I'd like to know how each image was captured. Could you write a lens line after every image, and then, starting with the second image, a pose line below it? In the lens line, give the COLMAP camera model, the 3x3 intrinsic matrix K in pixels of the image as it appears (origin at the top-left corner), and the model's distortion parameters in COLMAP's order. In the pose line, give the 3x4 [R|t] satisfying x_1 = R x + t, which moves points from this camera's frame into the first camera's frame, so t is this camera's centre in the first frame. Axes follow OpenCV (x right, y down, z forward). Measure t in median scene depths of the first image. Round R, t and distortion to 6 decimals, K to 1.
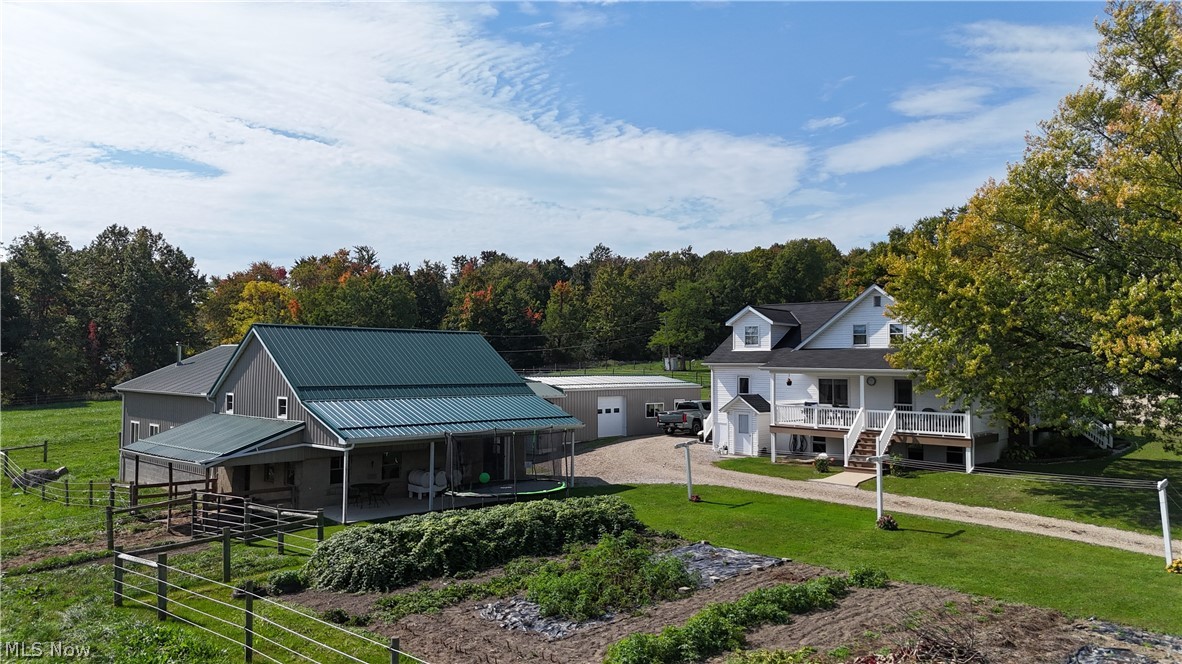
lens RADIAL K [[863.5, 0, 583.4], [0, 863.5, 344.6], [0, 0, 1]] dist [0.064792, -0.062389]
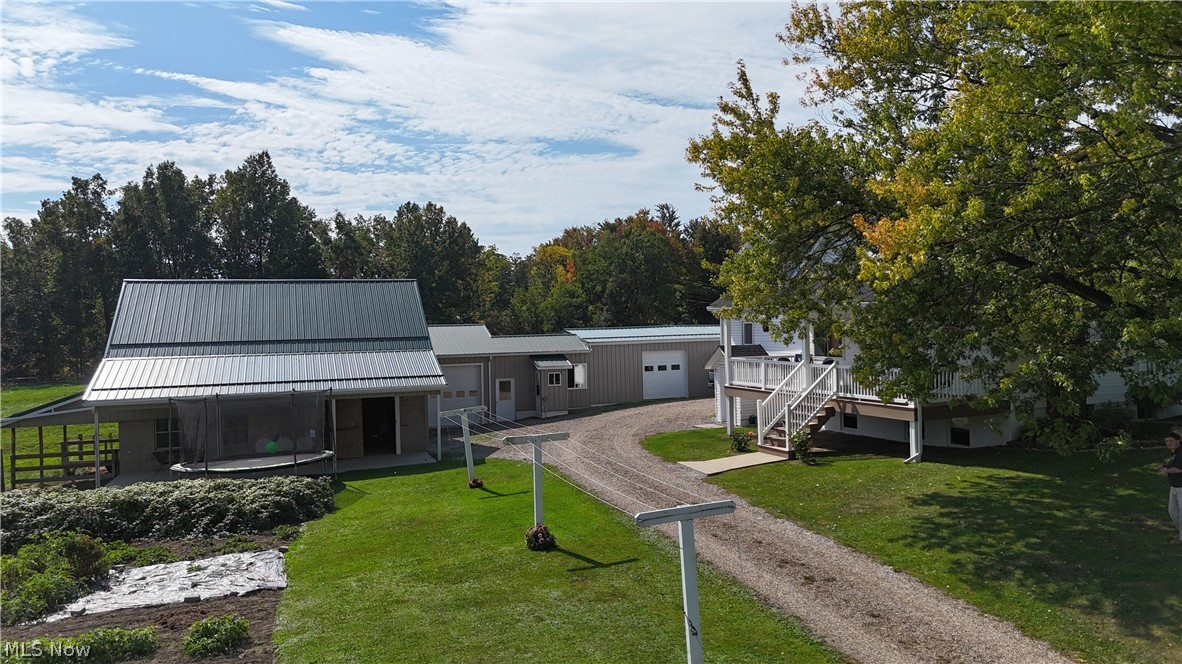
lens RADIAL K [[863.5, 0, 578.0], [0, 863.5, 312.2], [0, 0, 1]] dist [0.064792, -0.062389]
pose [[0.905023, -0.032399, -0.424126, 0.141091], [0.037461, 0.999292, 0.003601, 0.007506], [0.423709, -0.019147, 0.905596, 0.091257]]
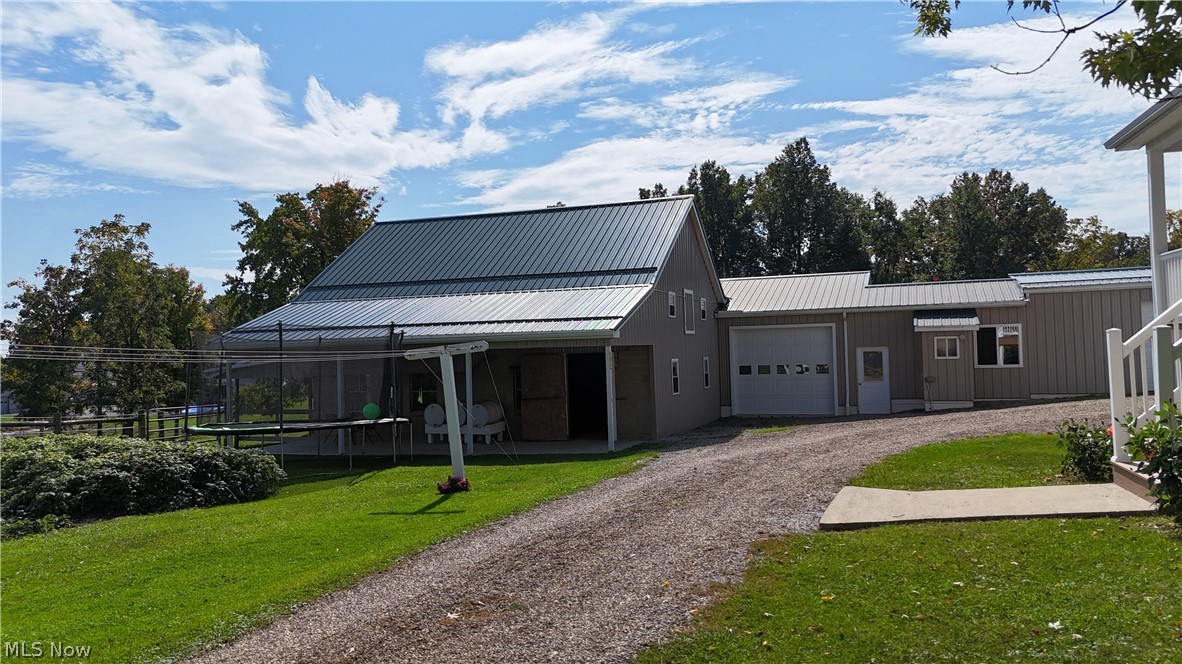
lens RADIAL K [[863.5, 0, 593.8], [0, 863.5, 319.1], [0, 0, 1]] dist [0.064792, -0.062389]
pose [[0.442701, -0.047119, -0.895430, 0.135952], [0.046311, 0.998487, -0.029646, 0.030923], [0.895473, -0.028344, 0.444213, 0.232571]]
